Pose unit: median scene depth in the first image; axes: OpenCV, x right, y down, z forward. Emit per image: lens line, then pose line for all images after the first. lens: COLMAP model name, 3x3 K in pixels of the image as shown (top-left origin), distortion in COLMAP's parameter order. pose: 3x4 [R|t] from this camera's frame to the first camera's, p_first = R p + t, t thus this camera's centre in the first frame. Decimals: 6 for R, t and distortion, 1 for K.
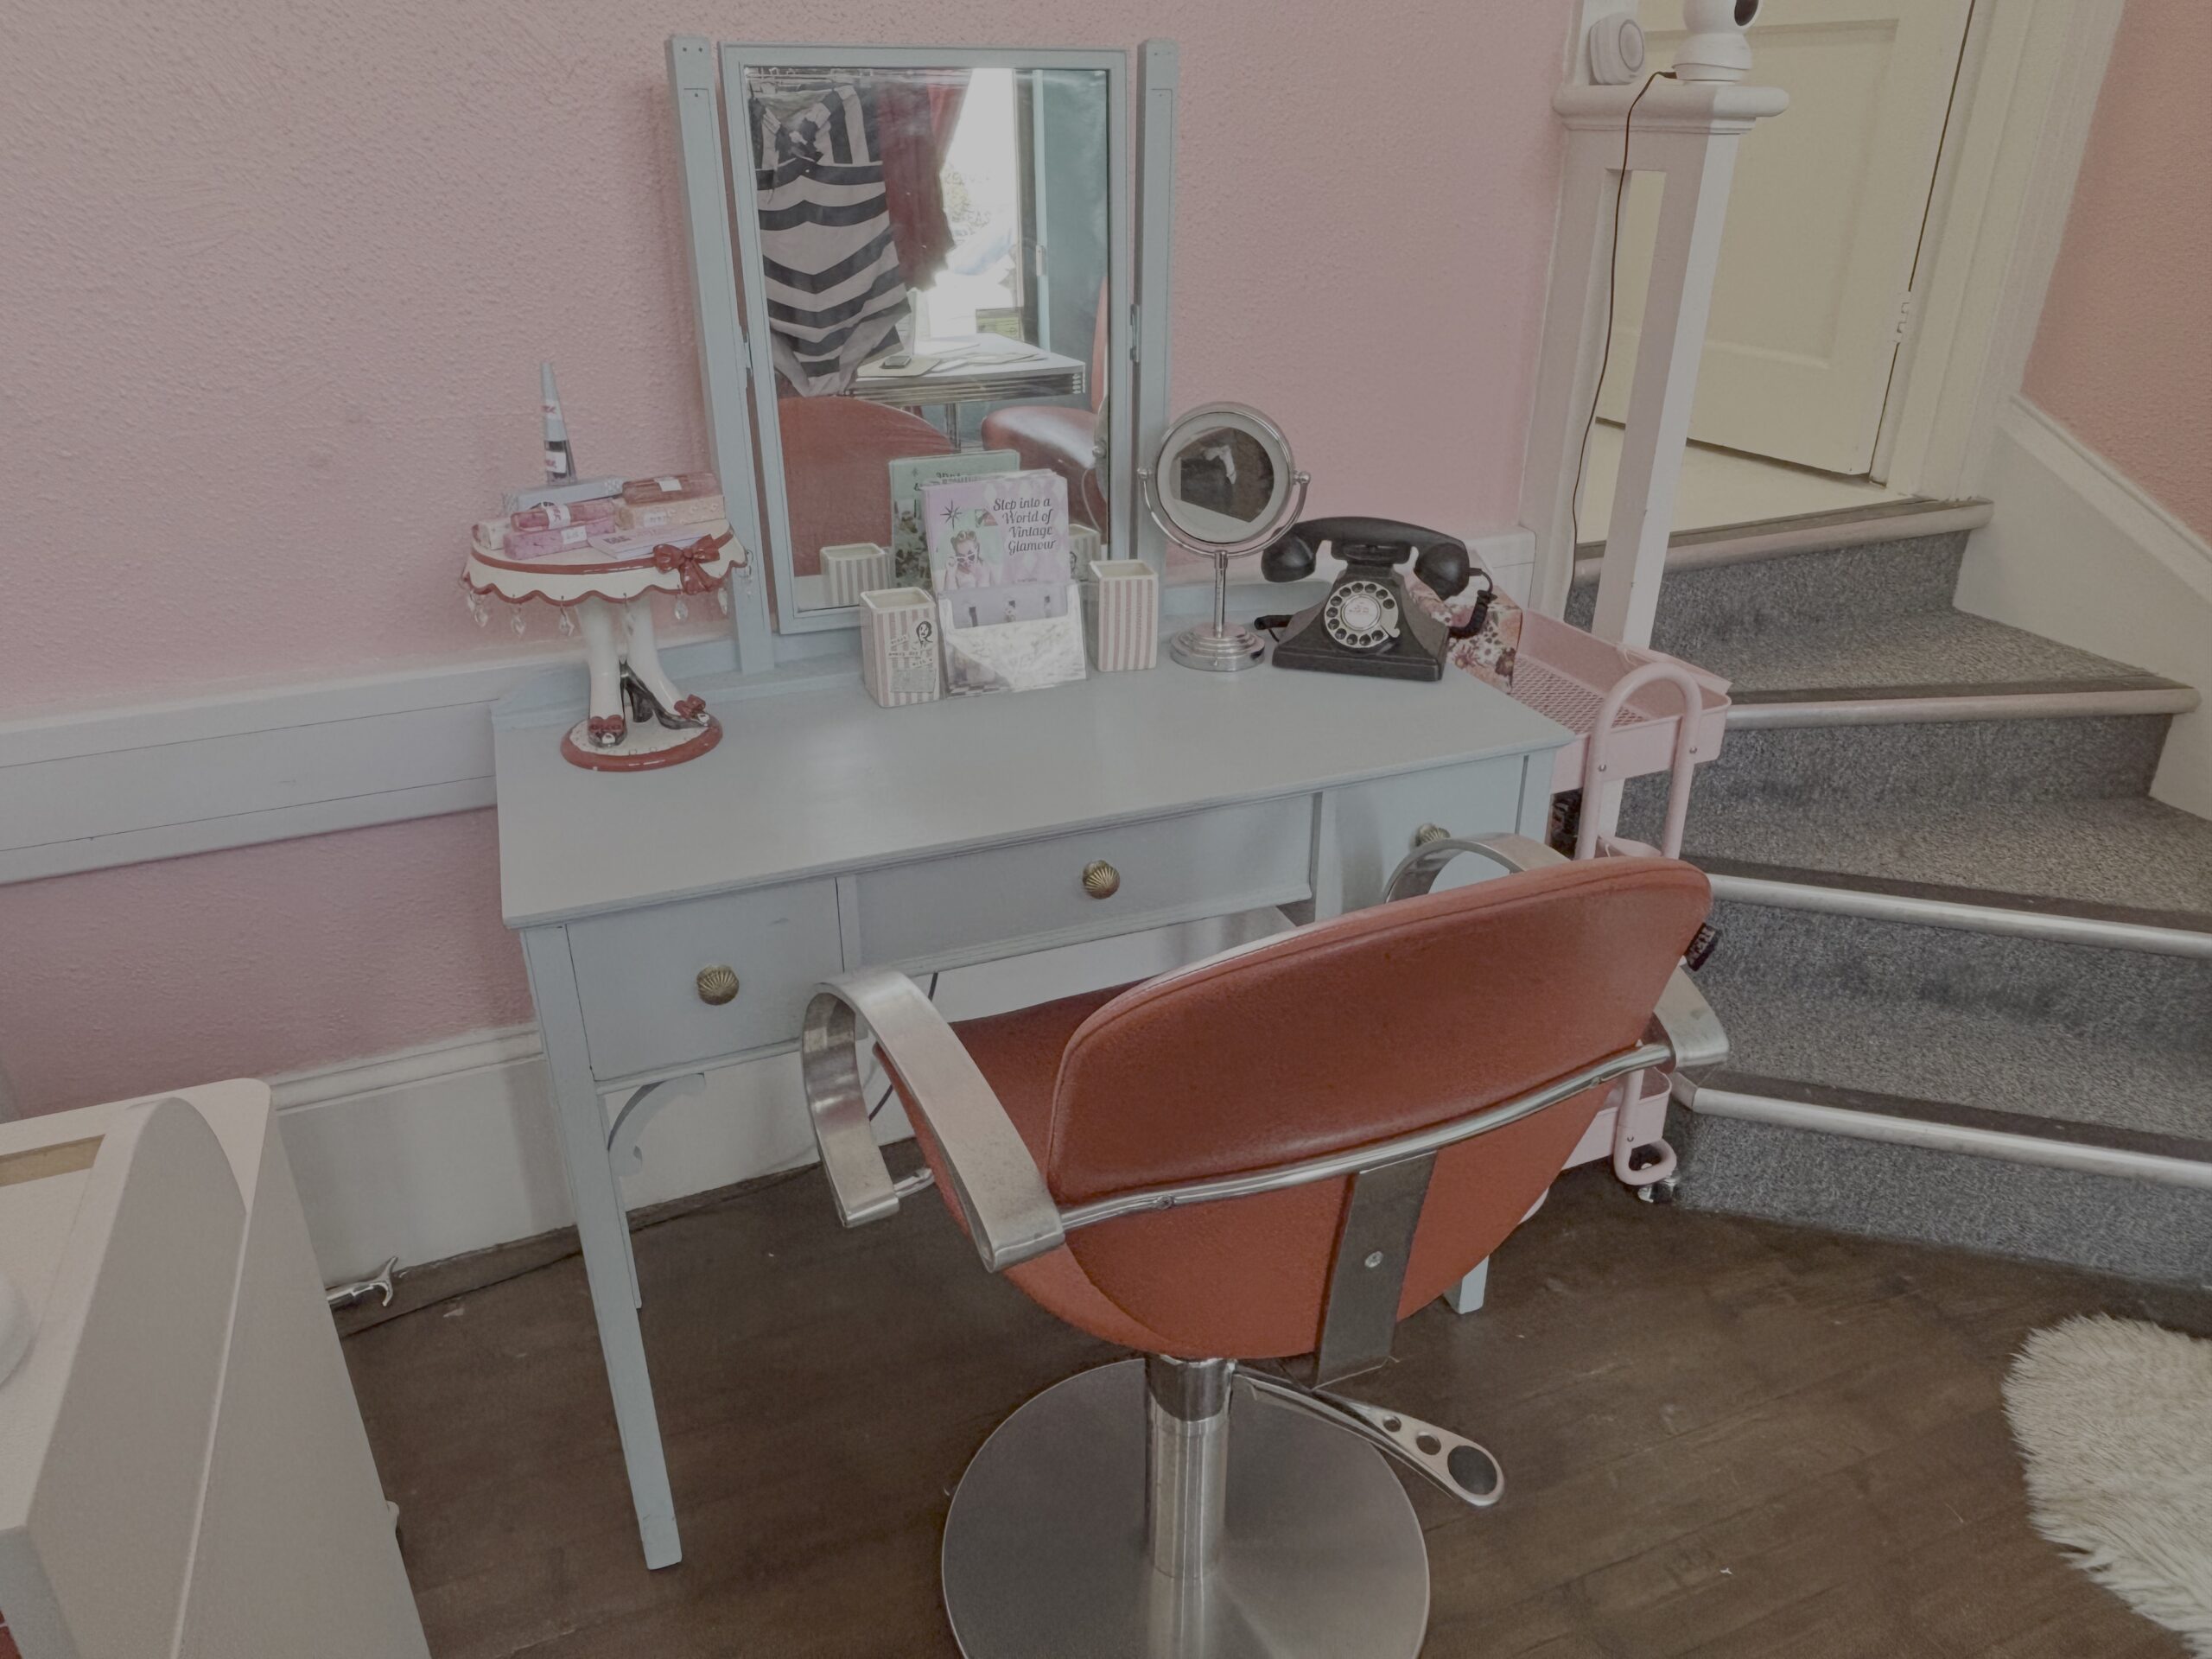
lens RADIAL K [[1494.1, 0, 1106.0], [0, 1494.1, 829.5], [0, 0, 1]] dist [0.051740, -0.077529]
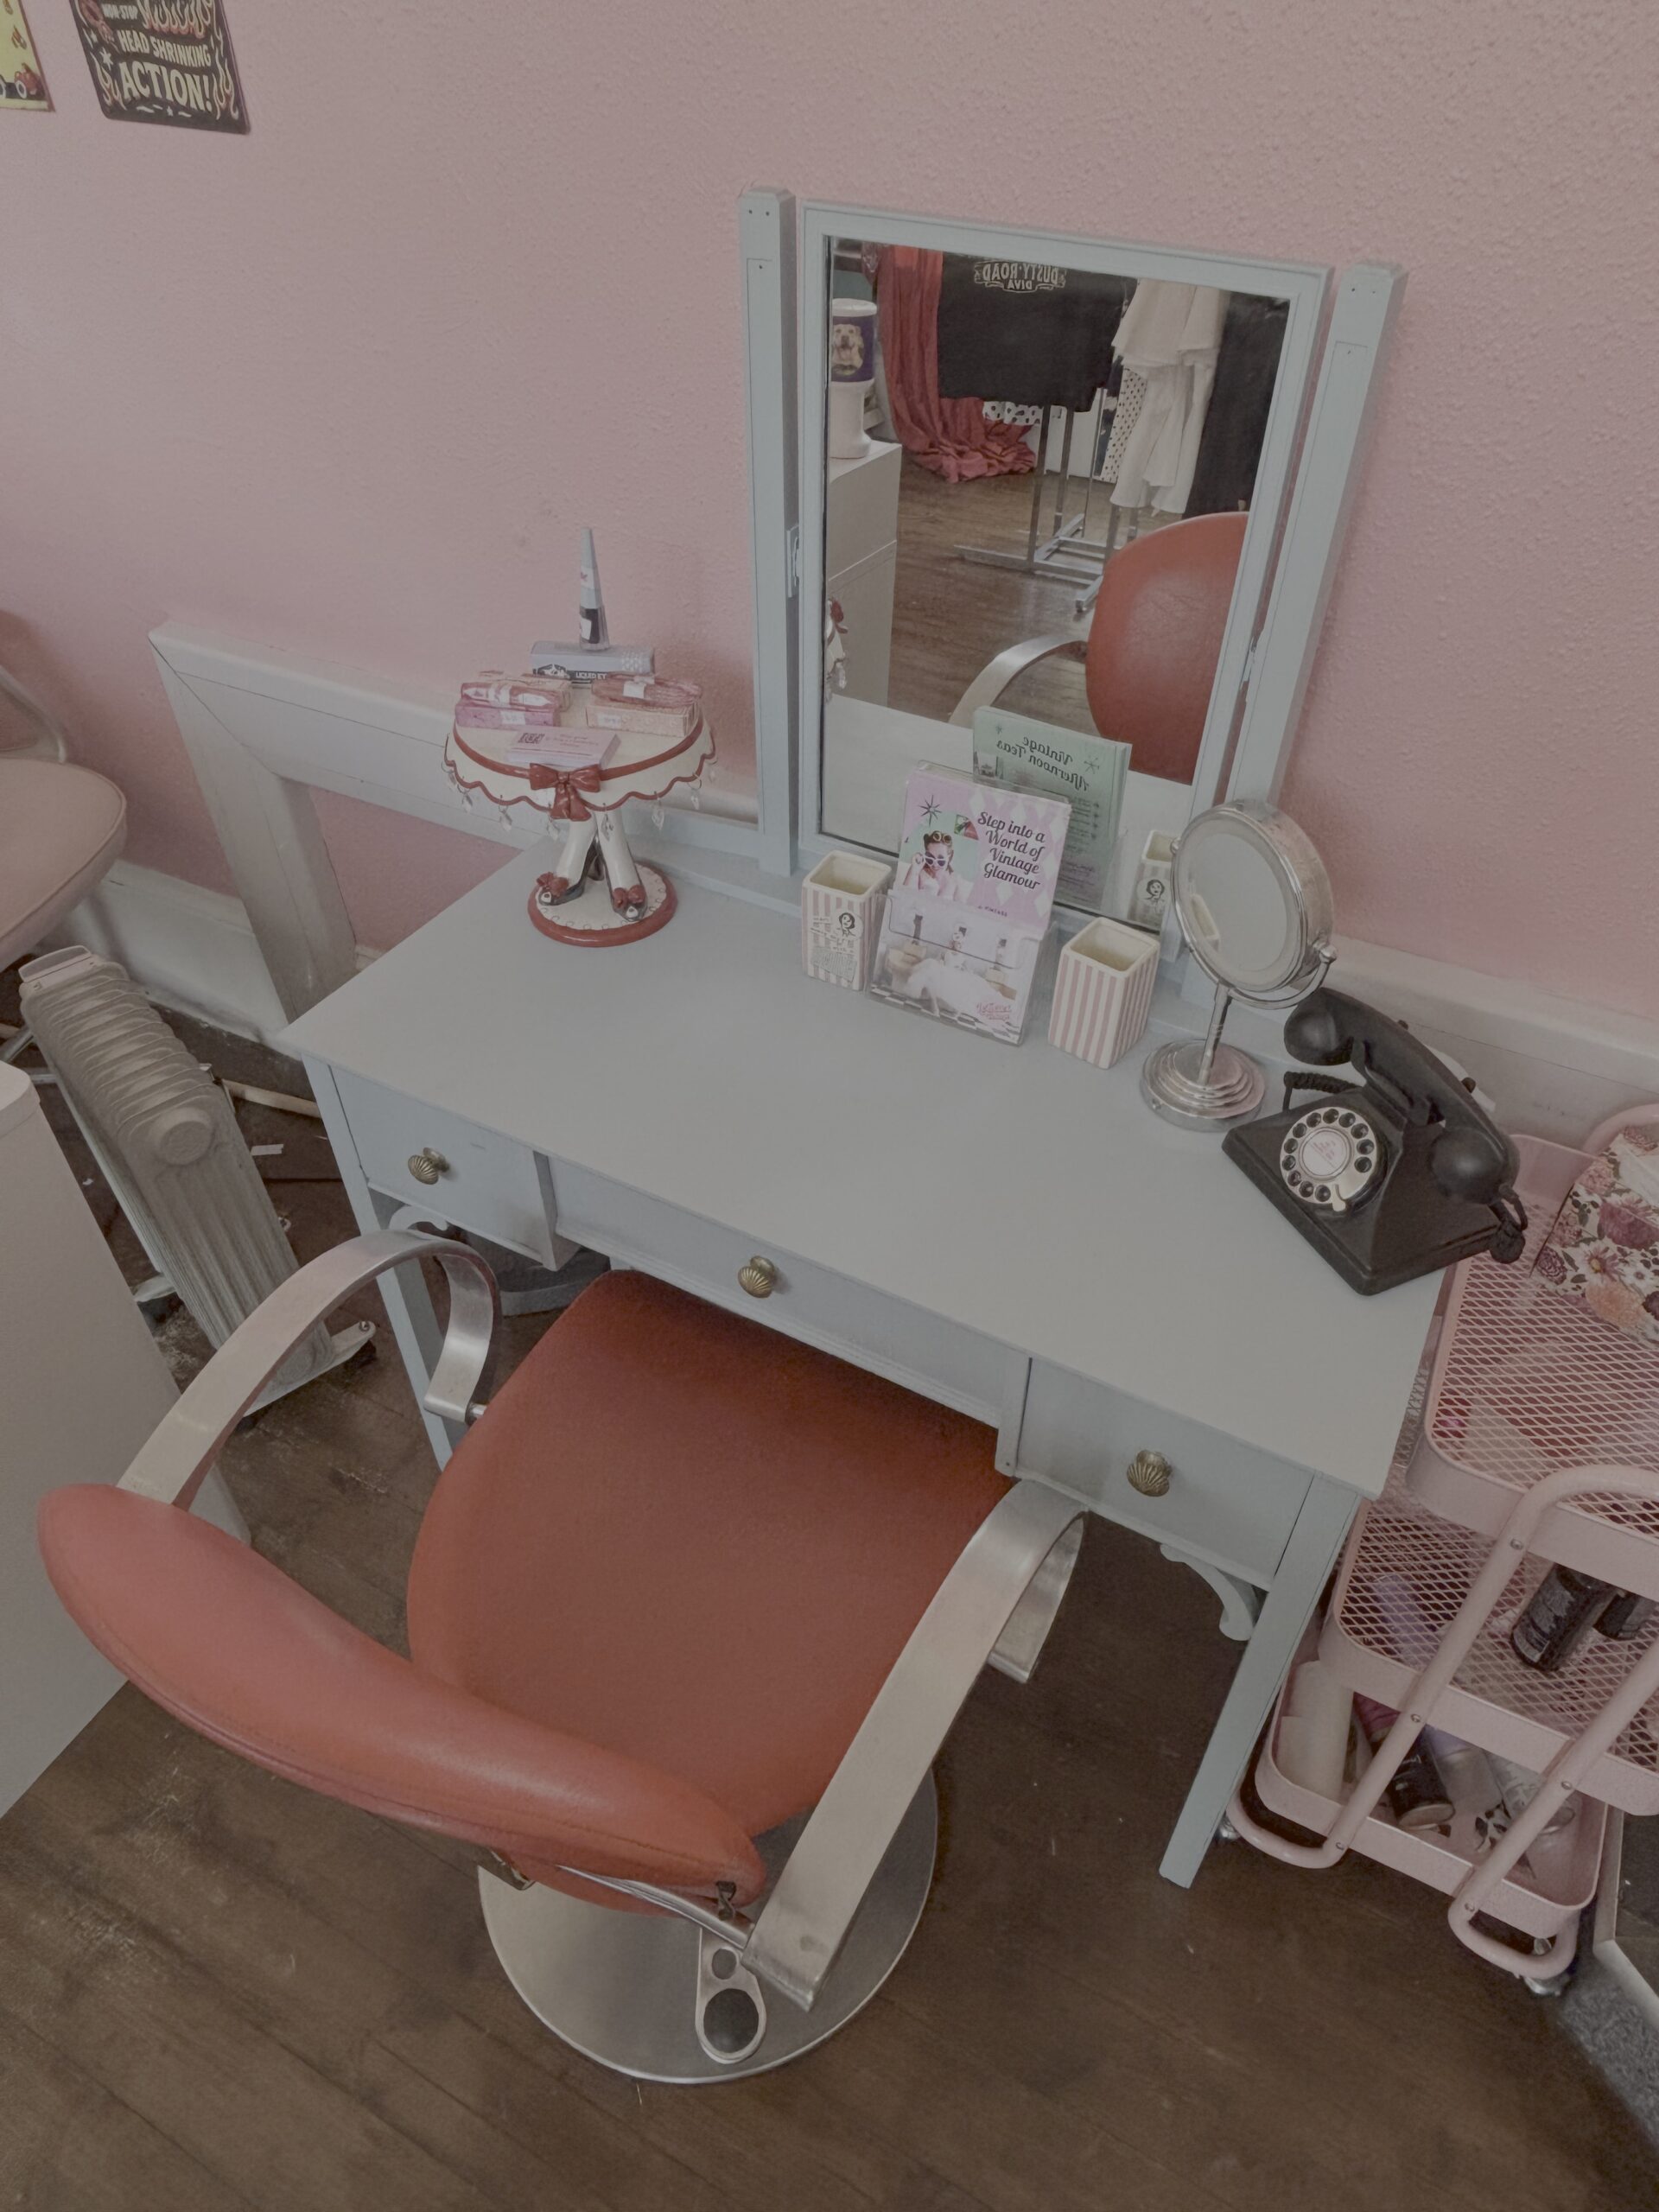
lens RADIAL K [[1411.4, 0, 841.5], [0, 1411.4, 1108.4], [0, 0, 1]] dist [0.032488, -0.032785]
pose [[0.643007, 0.520922, -0.561411, 0.404623], [-0.344383, 0.851421, 0.395580, -0.364760], [0.684063, -0.061020, 0.726866, 0.364100]]
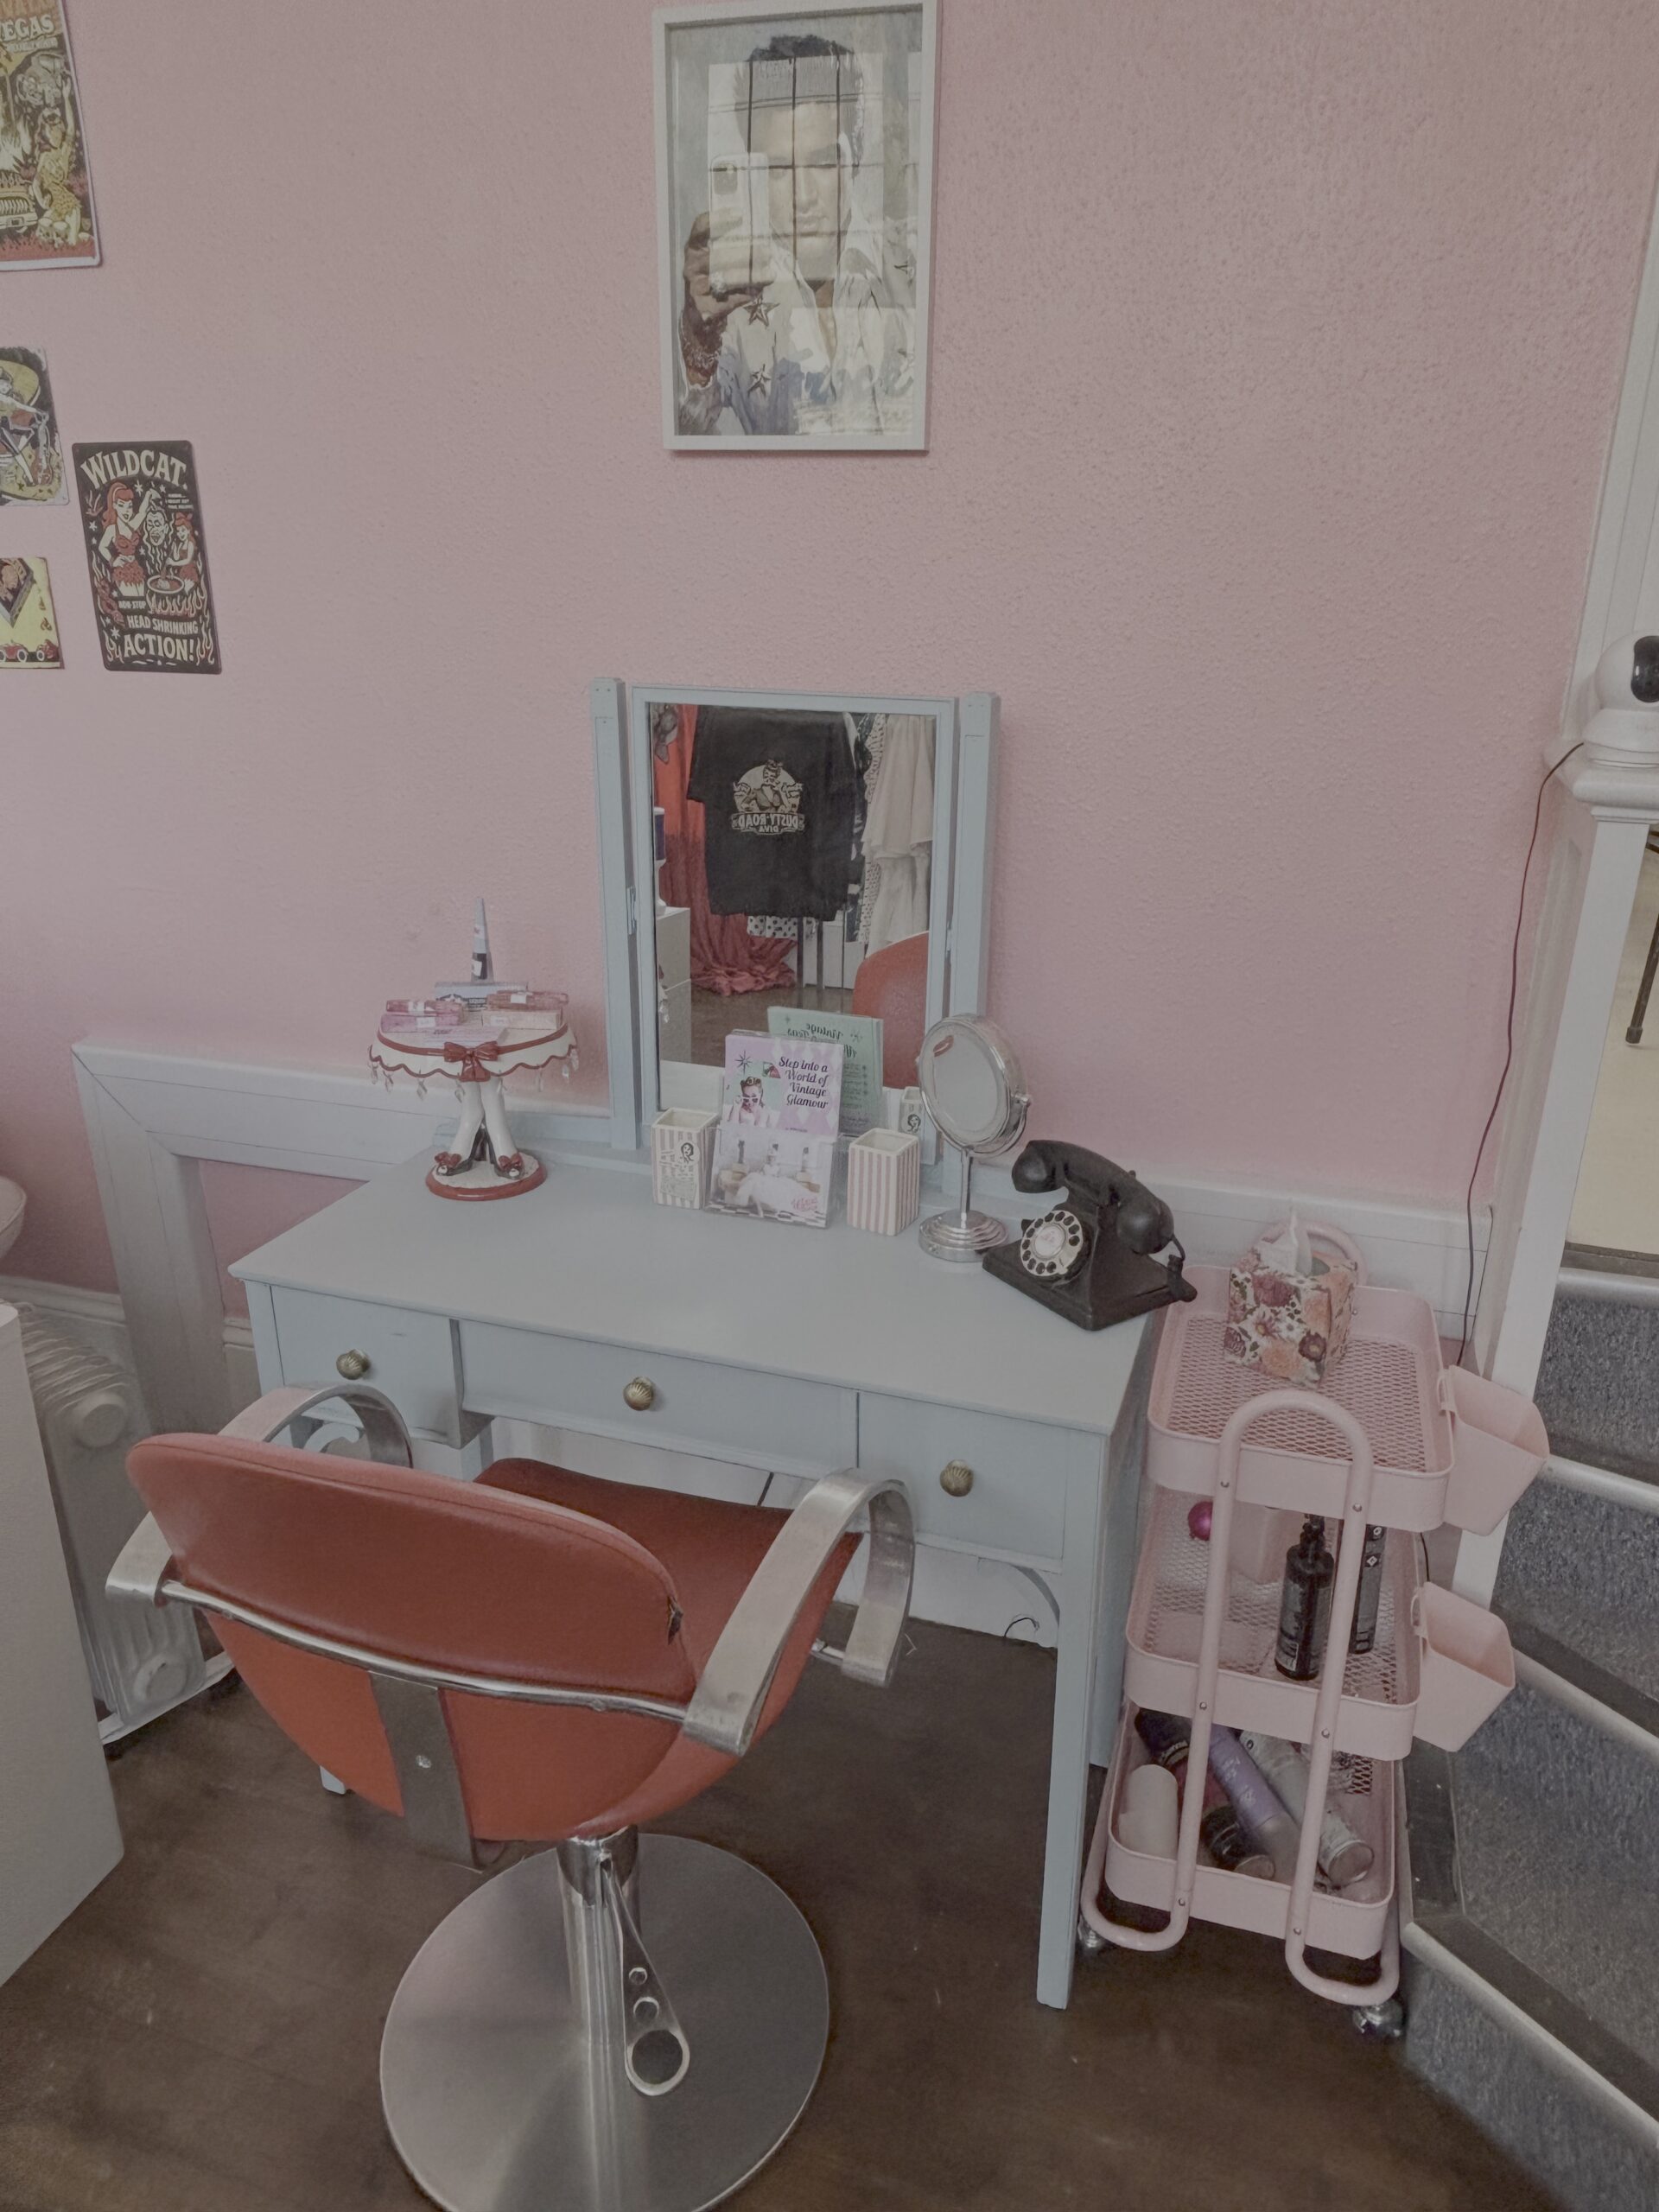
lens RADIAL K [[1494.1, 0, 847.2], [0, 1494.1, 1112.9], [0, 0, 1]] dist [0.051740, -0.077529]
pose [[0.760542, 0.233908, -0.605692, 0.675259], [-0.292994, 0.956113, 0.001335, -0.195878], [0.579423, 0.176448, 0.795698, 0.118337]]
